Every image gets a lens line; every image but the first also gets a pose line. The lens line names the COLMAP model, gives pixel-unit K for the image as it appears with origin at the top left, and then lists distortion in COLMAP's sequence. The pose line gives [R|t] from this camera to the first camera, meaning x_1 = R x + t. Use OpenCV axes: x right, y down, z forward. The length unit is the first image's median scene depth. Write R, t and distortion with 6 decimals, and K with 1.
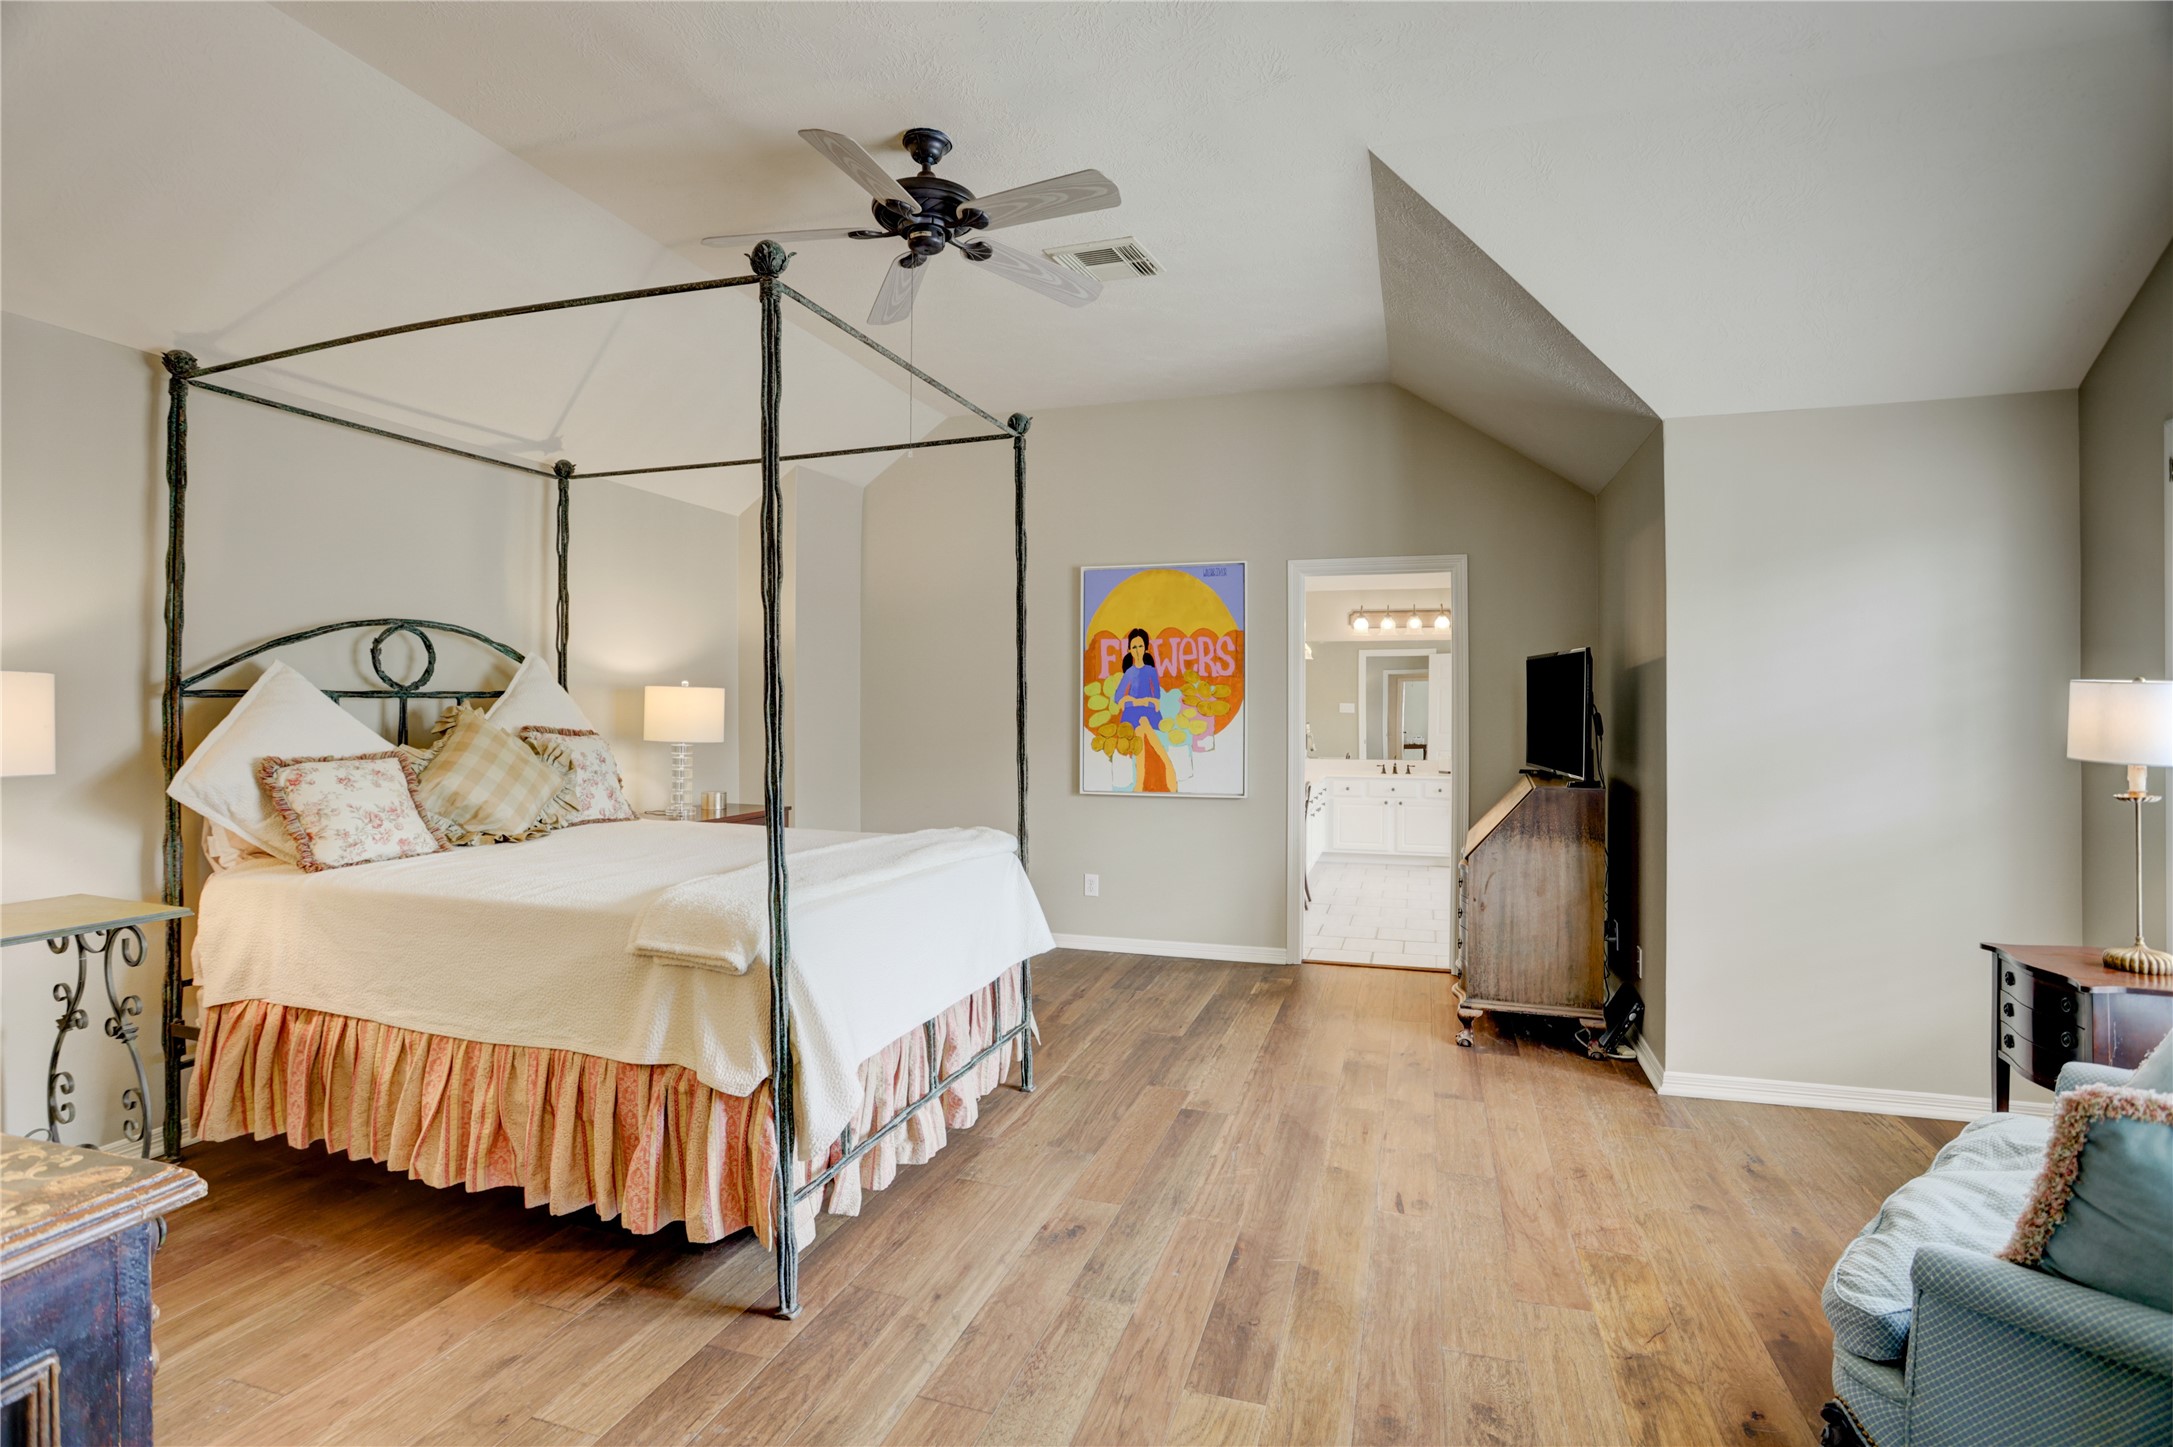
lens RADIAL K [[1090.8, 0, 1080.9], [0, 1090.8, 712.6], [0, 0, 1]] dist [-0.026752, 0.013377]
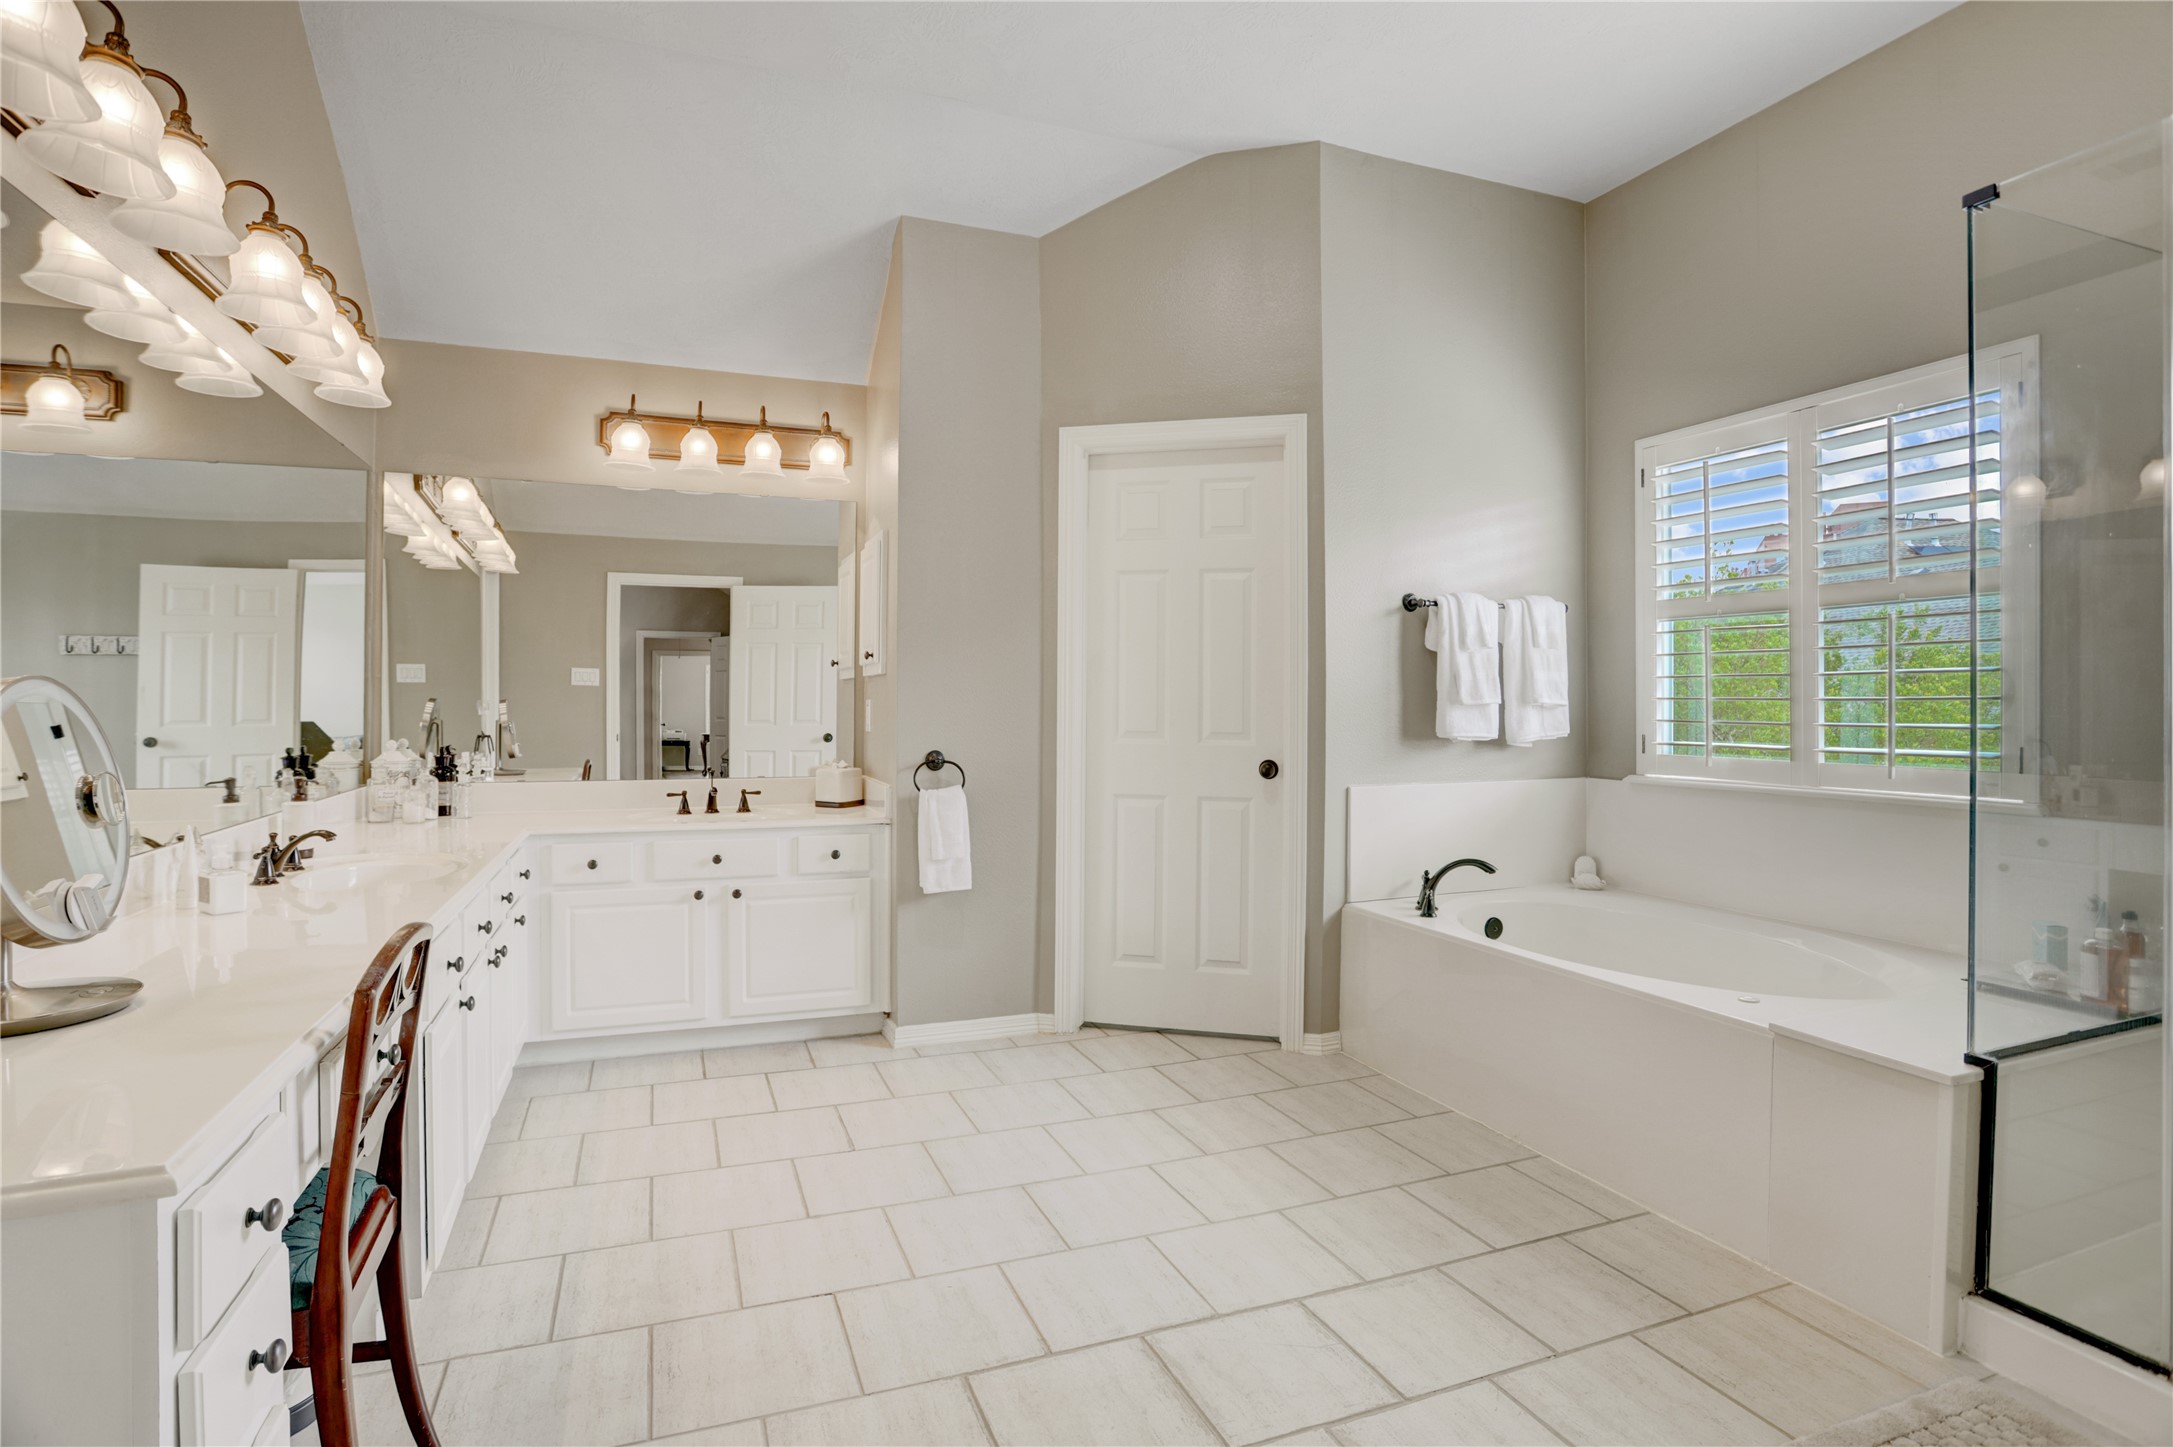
lens RADIAL K [[1090.8, 0, 1072.7], [0, 1090.8, 705.7], [0, 0, 1]] dist [-0.026752, 0.013377]
pose [[0.783094, 0.003480, 0.621894, 0.375868], [-0.001409, 0.999992, -0.003822, 0.044628], [-0.621902, 0.002116, 0.783092, 1.609519]]
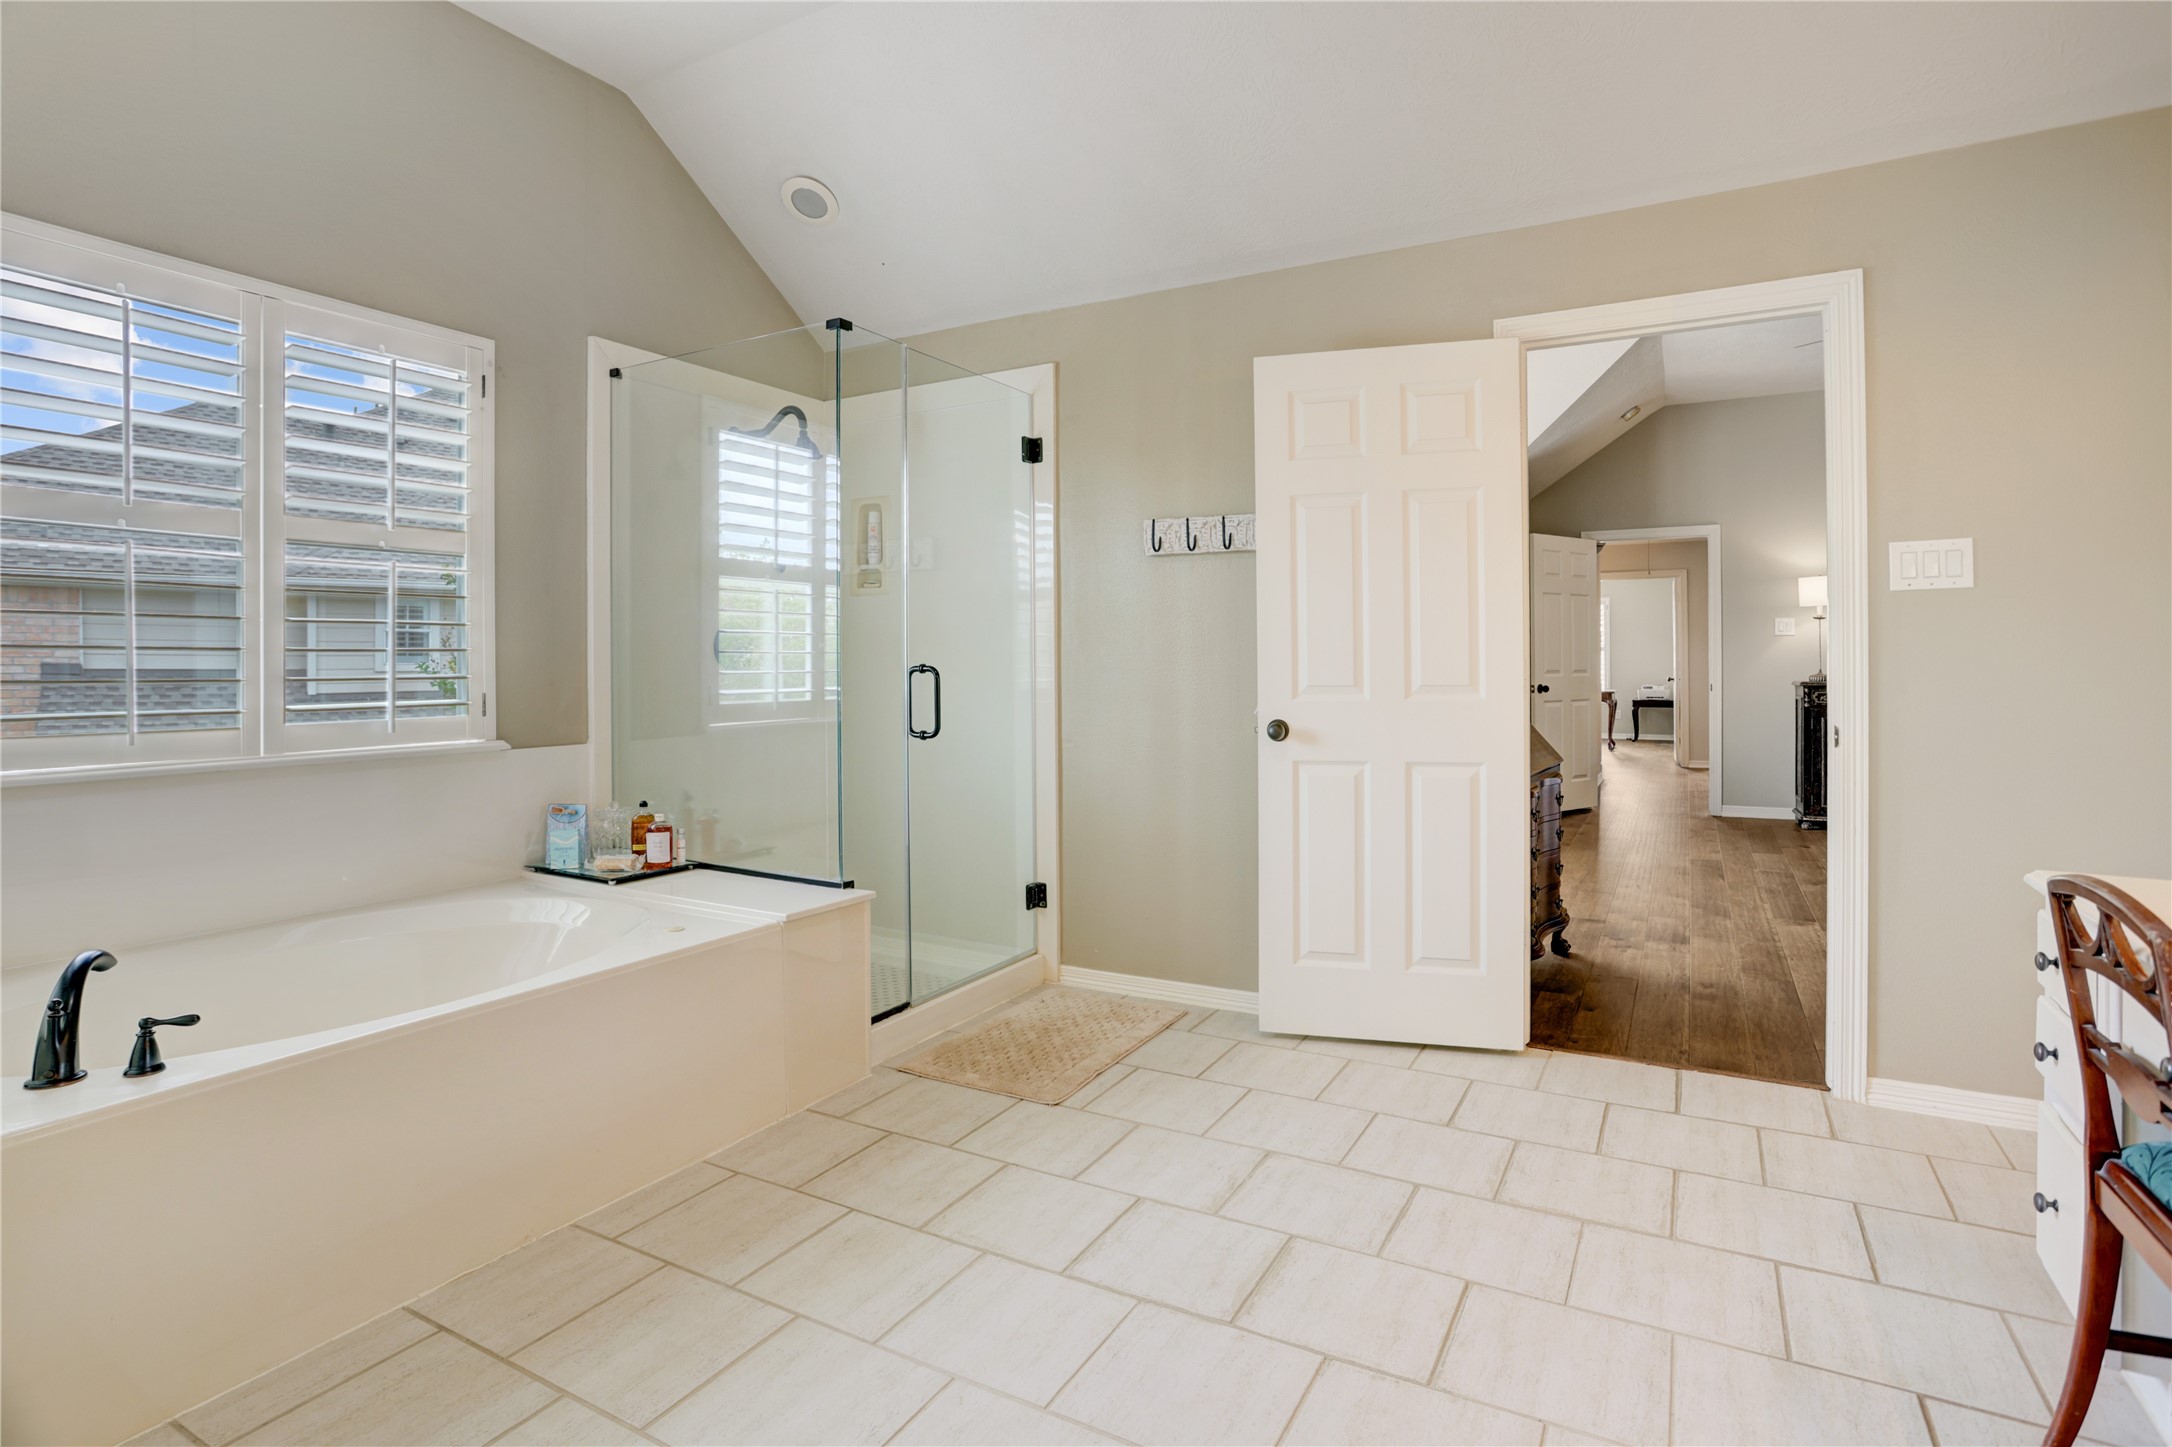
lens RADIAL K [[1090.3, 0, 1095.2], [0, 1090.3, 665.8], [0, 0, 1]] dist [-0.026752, 0.013377]
pose [[-0.980740, 0.003001, 0.195296, 0.585970], [0.002922, 0.999995, -0.000690, 0.047683], [-0.195298, -0.000106, -0.980744, 2.196473]]
